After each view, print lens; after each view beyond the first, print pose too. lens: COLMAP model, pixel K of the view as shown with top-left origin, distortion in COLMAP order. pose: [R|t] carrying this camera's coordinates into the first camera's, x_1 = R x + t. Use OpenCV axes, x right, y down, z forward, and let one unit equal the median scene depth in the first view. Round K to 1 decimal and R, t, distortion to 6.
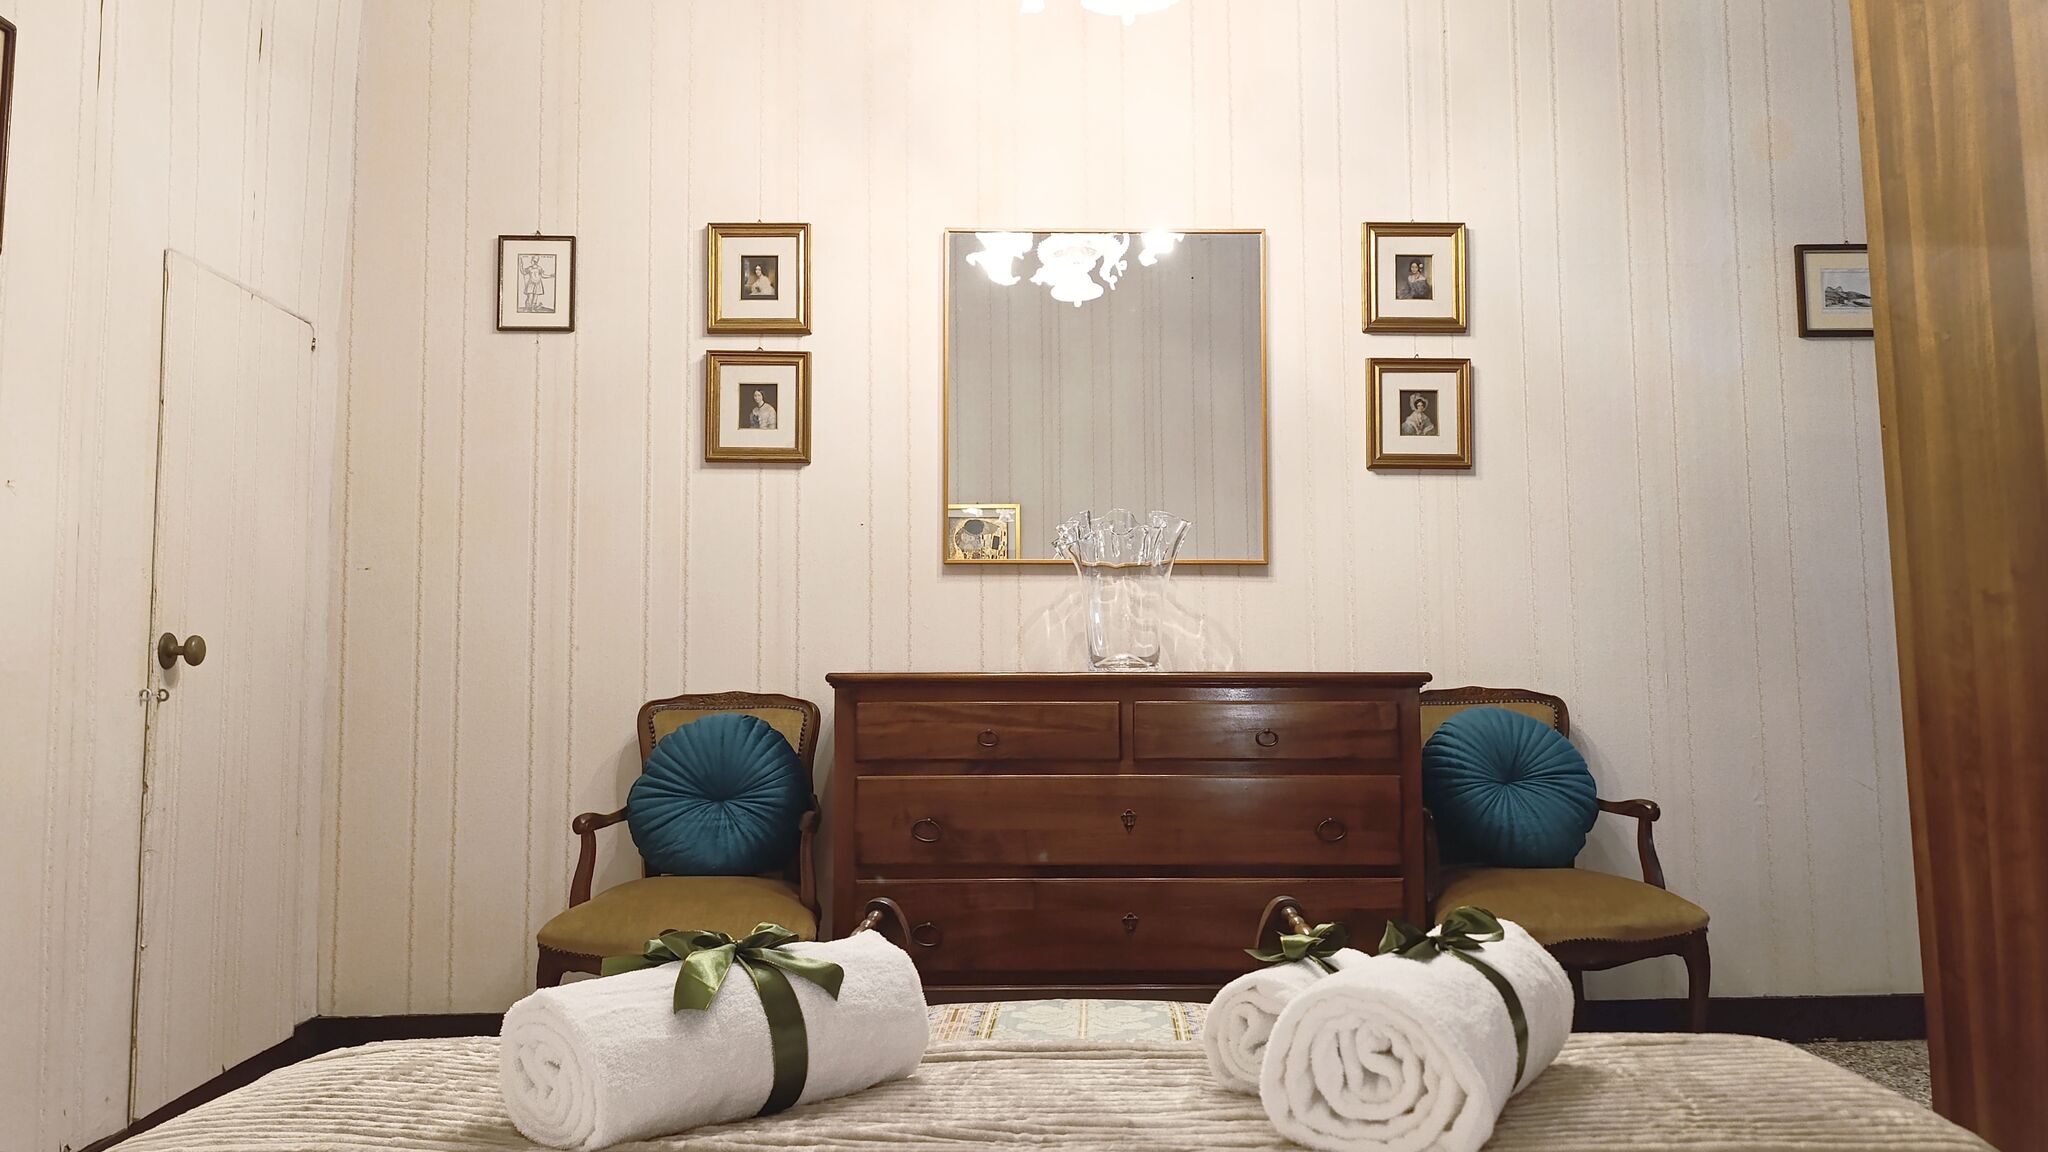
lens RADIAL K [[1474.4, 0, 995.7], [0, 1474.4, 574.2], [0, 0, 1]] dist [0.034263, -0.018715]
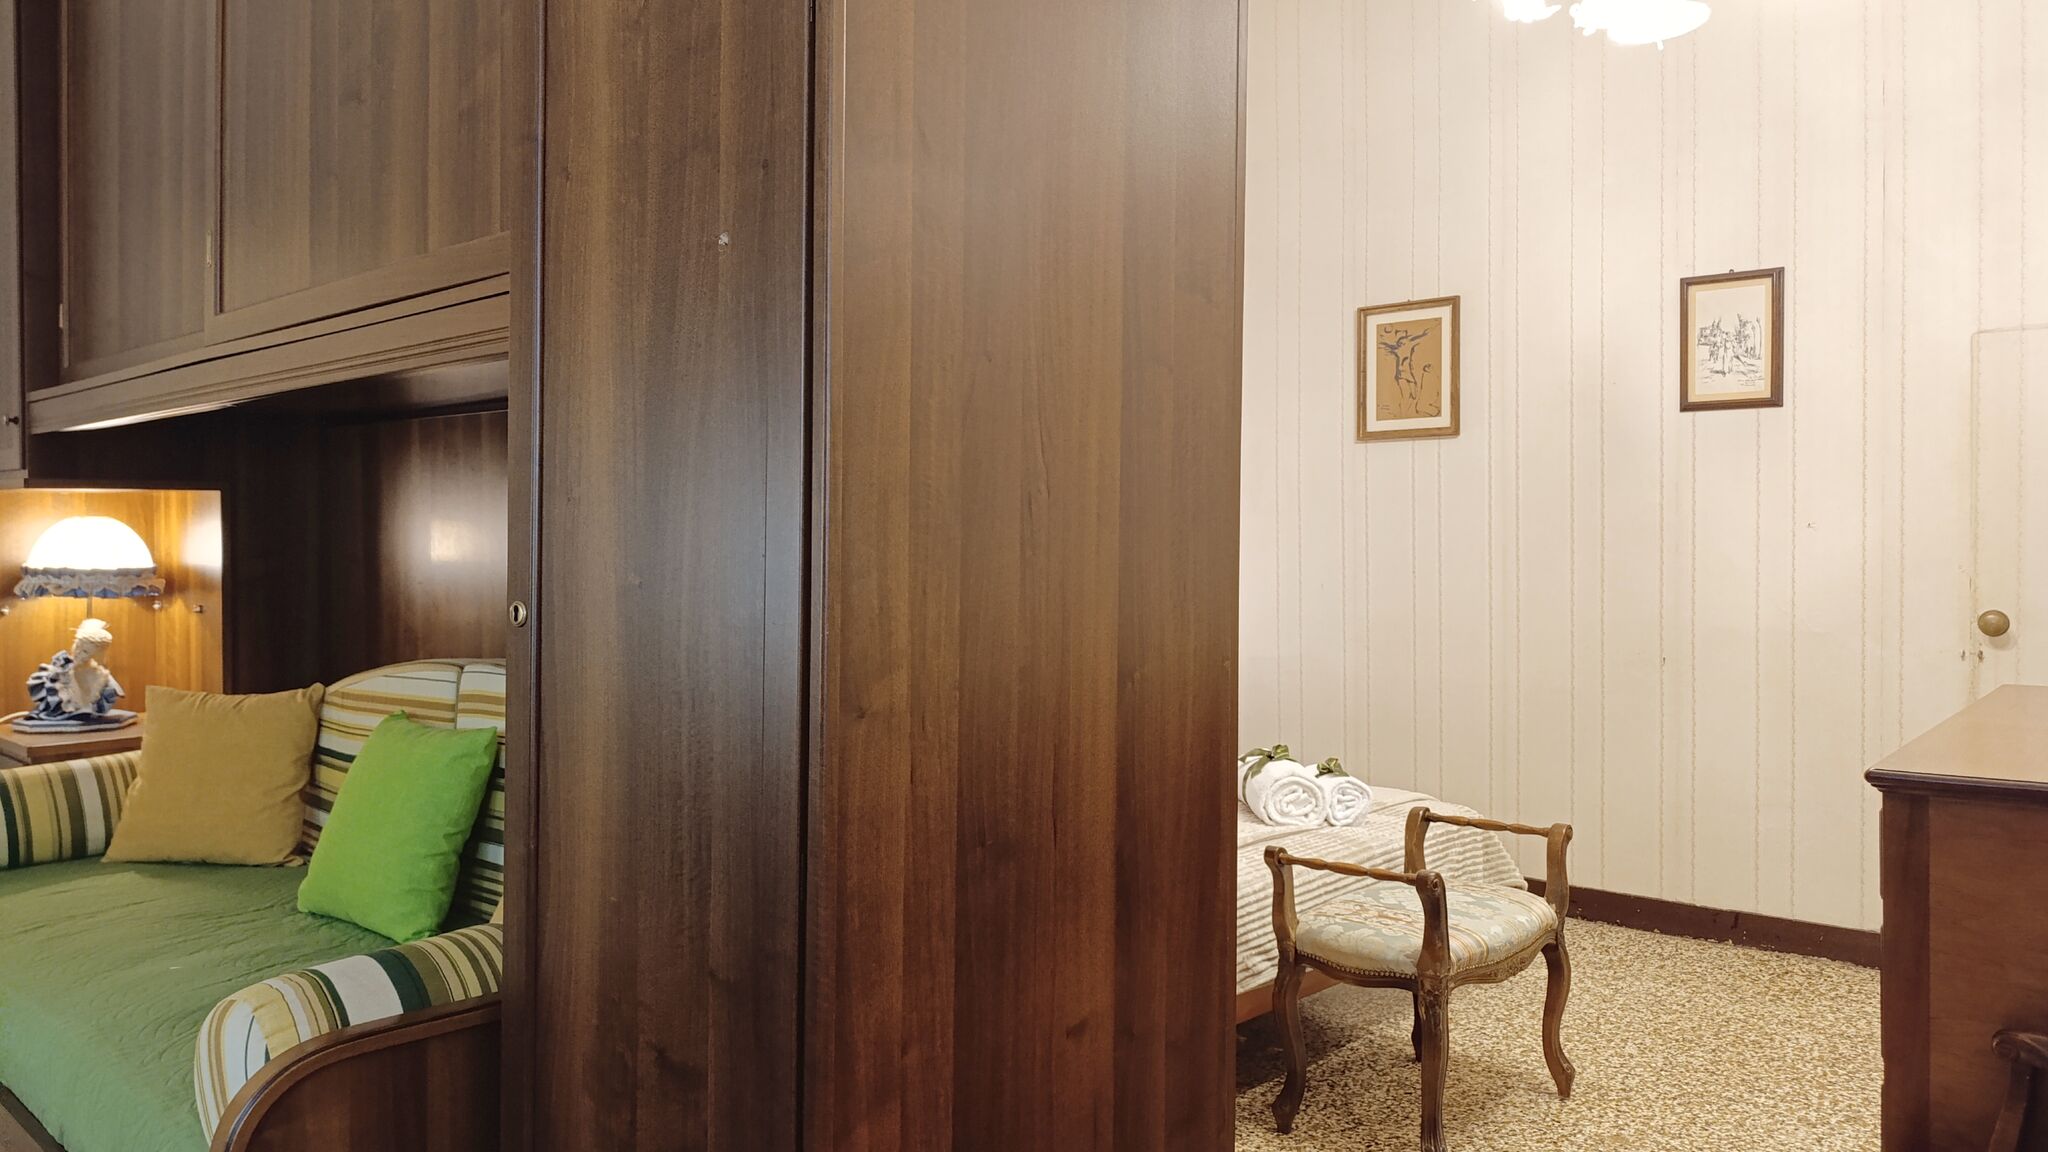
lens RADIAL K [[1415.9, 0, 1019.4], [0, 1415.9, 569.0], [0, 0, 1]] dist [0.049657, -0.052784]
pose [[-0.678530, 0.021473, -0.734259, 0.853109], [0.065587, 0.997351, -0.031441, -0.013882], [0.731639, -0.069492, -0.678141, 1.028217]]
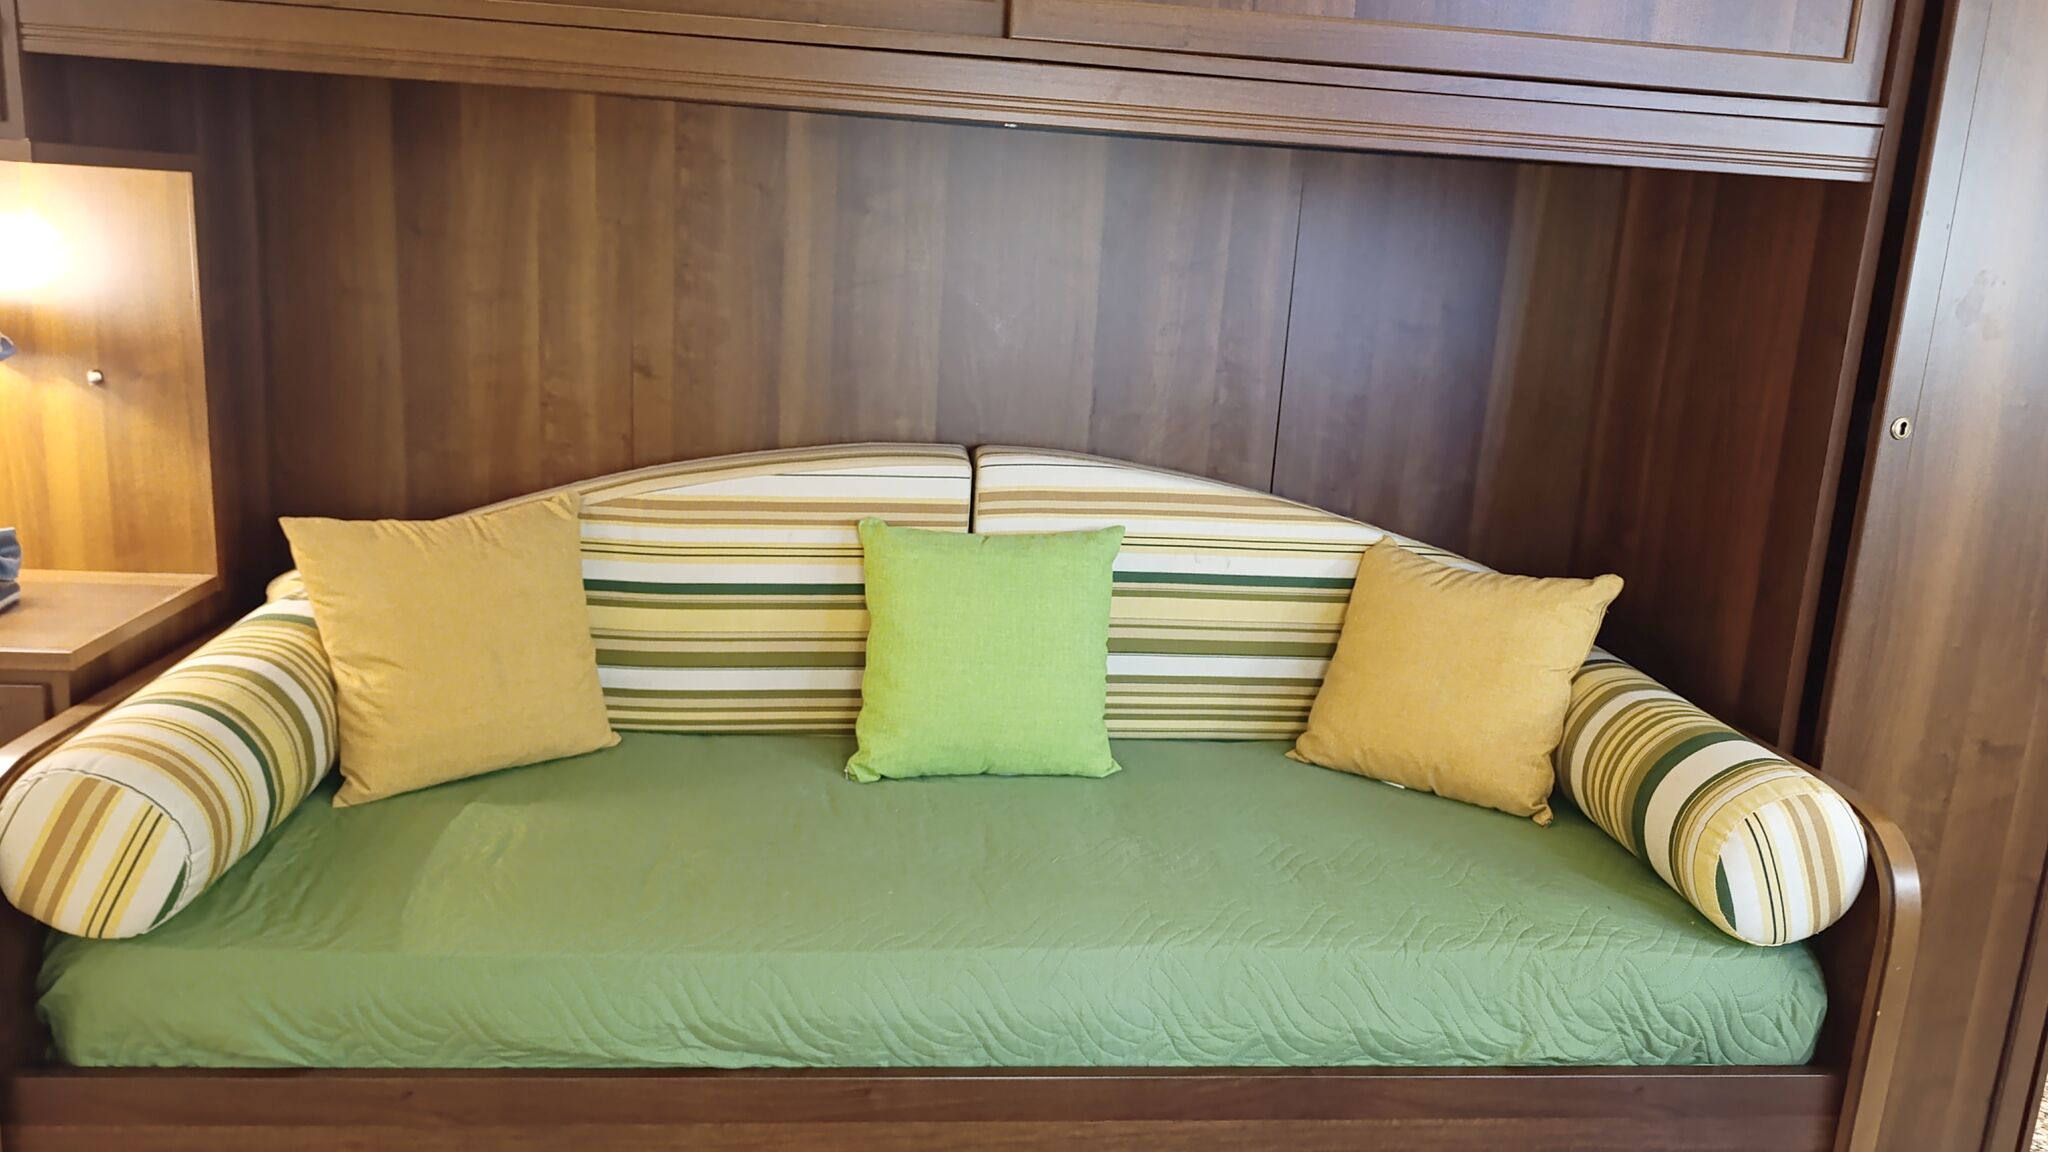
lens RADIAL K [[1415.9, 0, 1030.1], [0, 1415.9, 565.5], [0, 0, 1]] dist [0.049657, -0.052784]
pose [[0.108828, 0.229218, -0.967272, 1.106796], [0.025209, 0.972102, 0.233198, -0.101994], [0.993741, -0.049763, 0.100013, 0.270319]]
